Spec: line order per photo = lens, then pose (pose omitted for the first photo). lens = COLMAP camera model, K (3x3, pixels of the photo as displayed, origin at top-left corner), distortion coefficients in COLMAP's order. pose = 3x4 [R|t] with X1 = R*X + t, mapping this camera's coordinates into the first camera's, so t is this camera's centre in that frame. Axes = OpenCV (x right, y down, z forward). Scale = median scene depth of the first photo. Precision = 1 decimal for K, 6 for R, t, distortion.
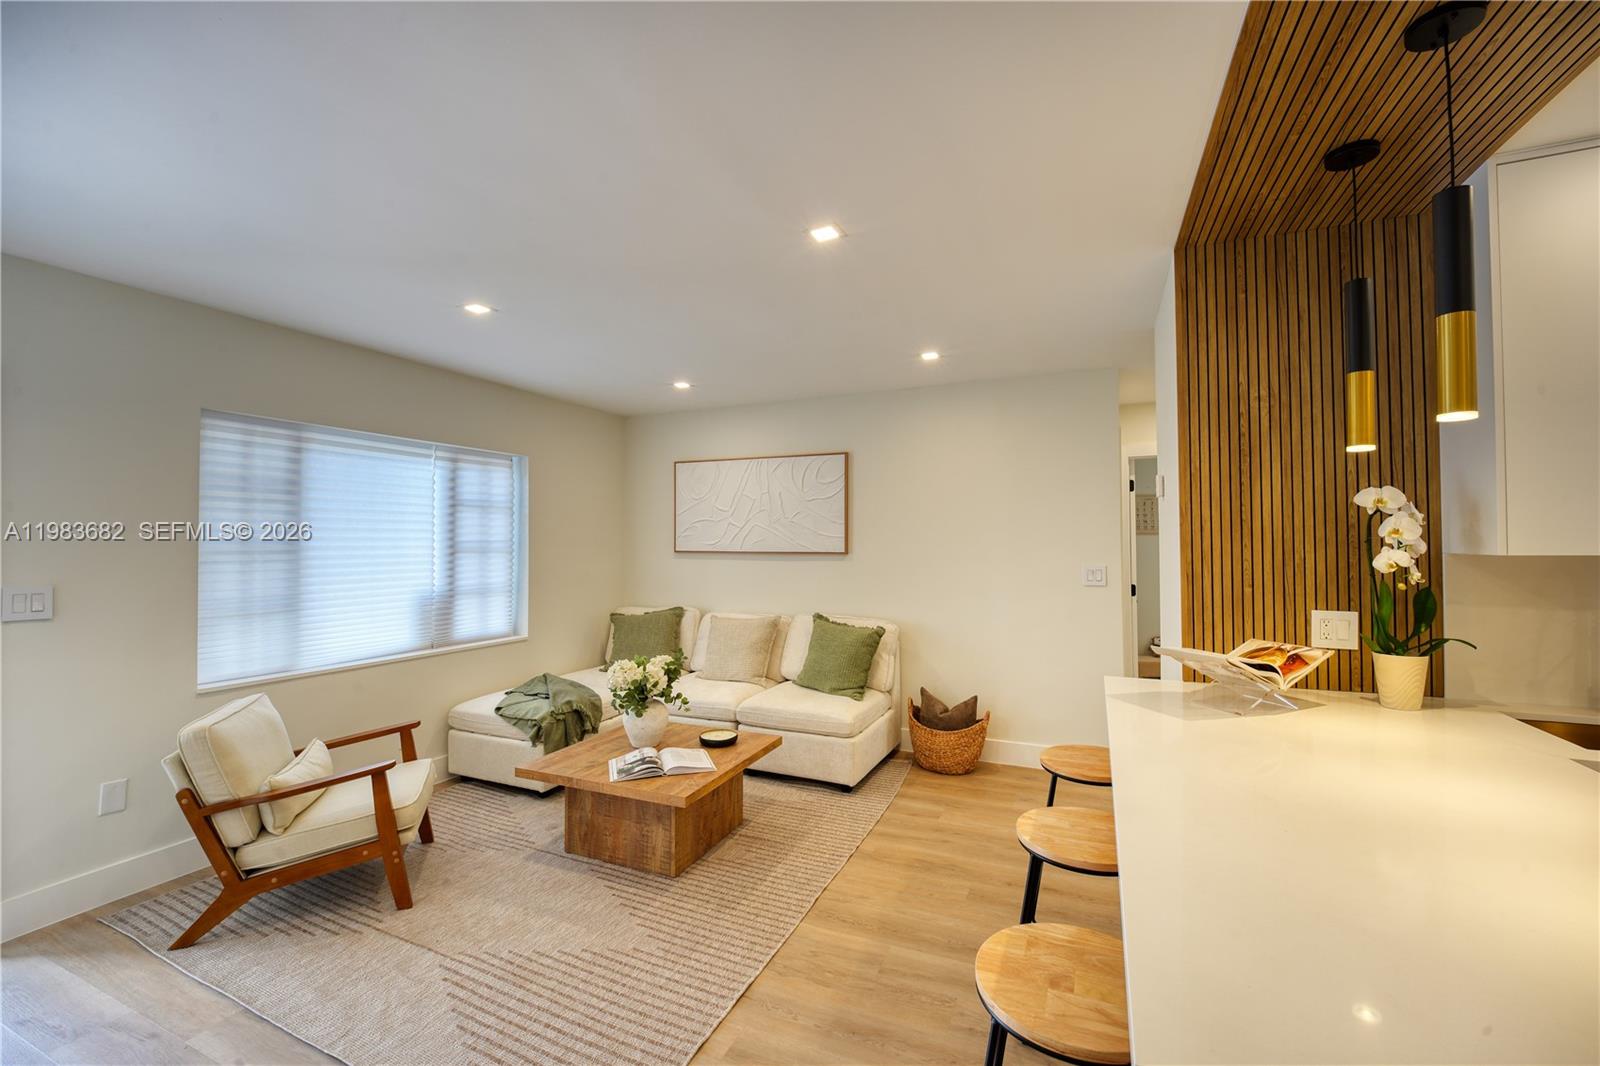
lens RADIAL K [[660.5, 0, 800.0], [0, 660.5, 533.0], [0, 0, 1]] dist [0.000187, -0.010752]
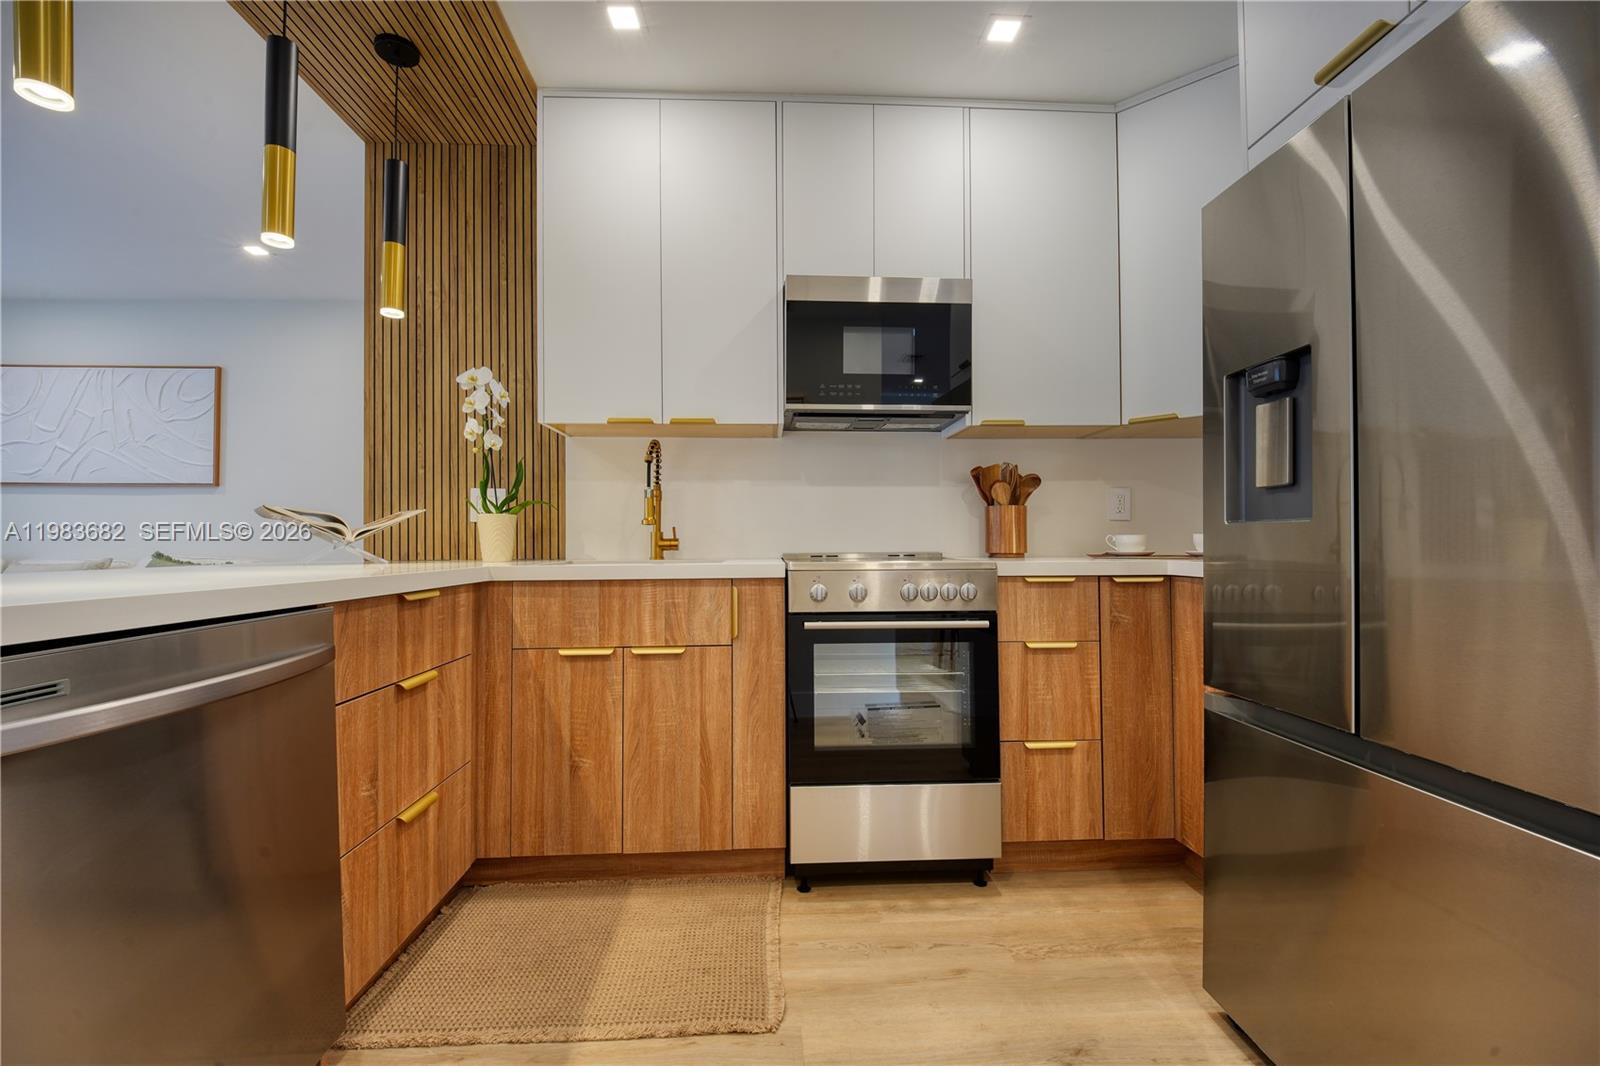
lens RADIAL K [[672.6, 0, 800.0], [0, 672.6, 533.0], [0, 0, 1]] dist [0.032058, -0.040061]
pose [[0.894256, 0.003430, 0.447542, 0.529192], [-0.005106, 0.999984, 0.002538, 0.129701], [-0.447526, -0.004555, 0.894259, -0.184144]]
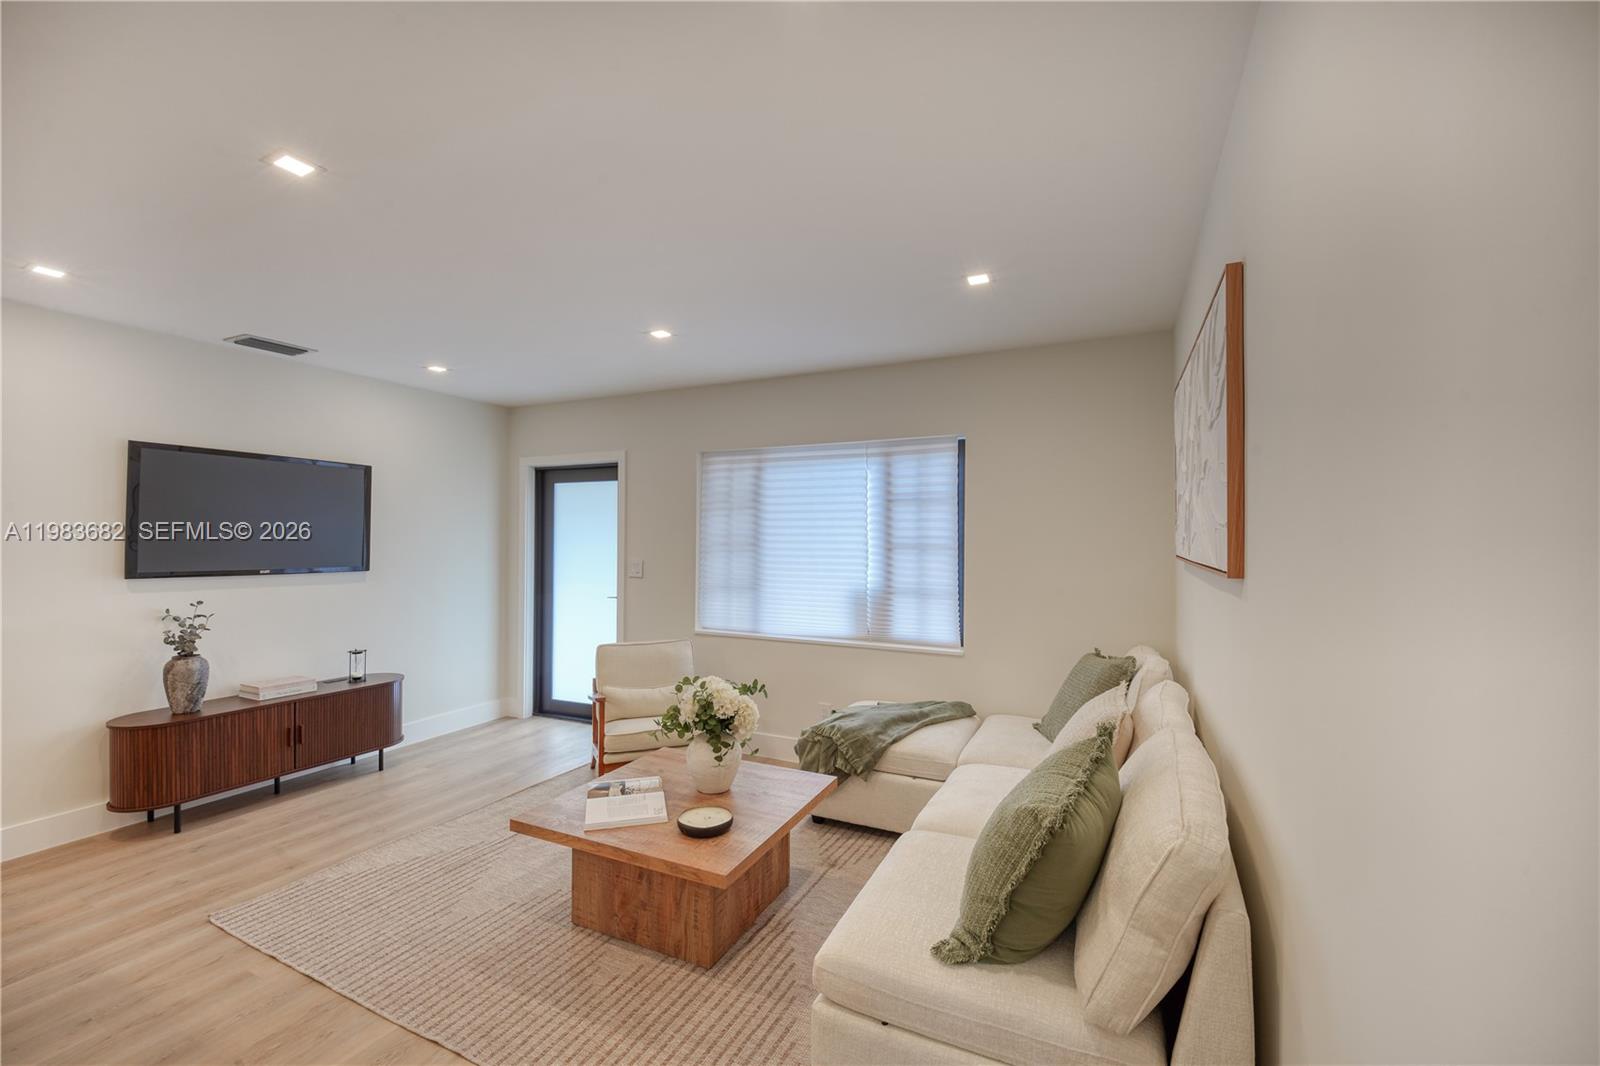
lens RADIAL K [[660.5, 0, 800.0], [0, 660.5, 533.0], [0, 0, 1]] dist [0.000187, -0.010752]
pose [[-0.035348, -0.007500, -0.999347, 0.602190], [0.011550, 0.999902, -0.007913, 0.015831], [0.999308, -0.011822, -0.035258, 1.195881]]
